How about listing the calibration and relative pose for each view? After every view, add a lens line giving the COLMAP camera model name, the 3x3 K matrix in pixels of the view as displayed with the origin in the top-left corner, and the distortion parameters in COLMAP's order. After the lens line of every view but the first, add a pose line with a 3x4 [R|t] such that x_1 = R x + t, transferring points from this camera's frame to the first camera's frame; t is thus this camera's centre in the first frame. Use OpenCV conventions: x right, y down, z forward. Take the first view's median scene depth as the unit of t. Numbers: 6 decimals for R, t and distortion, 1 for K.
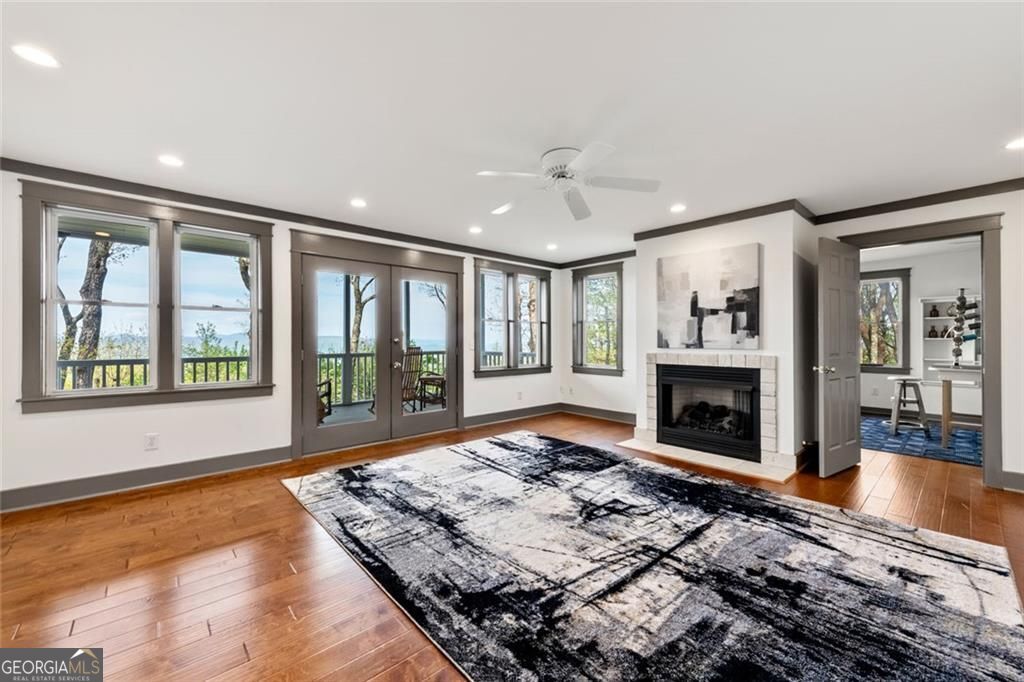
lens RADIAL K [[403.9, 0, 511.6], [0, 403.9, 340.3], [0, 0, 1]] dist [0.014575, 0.000279]
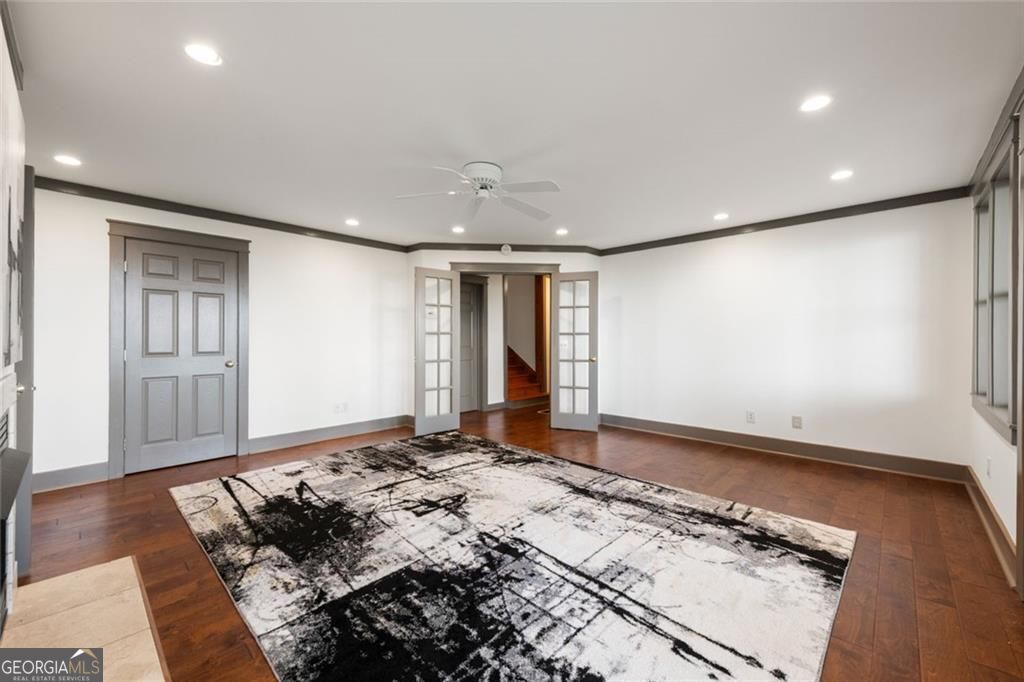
lens RADIAL K [[403.9, 0, 512.1], [0, 403.9, 338.4], [0, 0, 1]] dist [0.014575, 0.000279]
pose [[-0.996531, -0.000662, -0.083221, 0.134555], [-0.000666, 1.000000, 0.000016, -0.002167], [0.083221, 0.000072, -0.996531, 2.046749]]
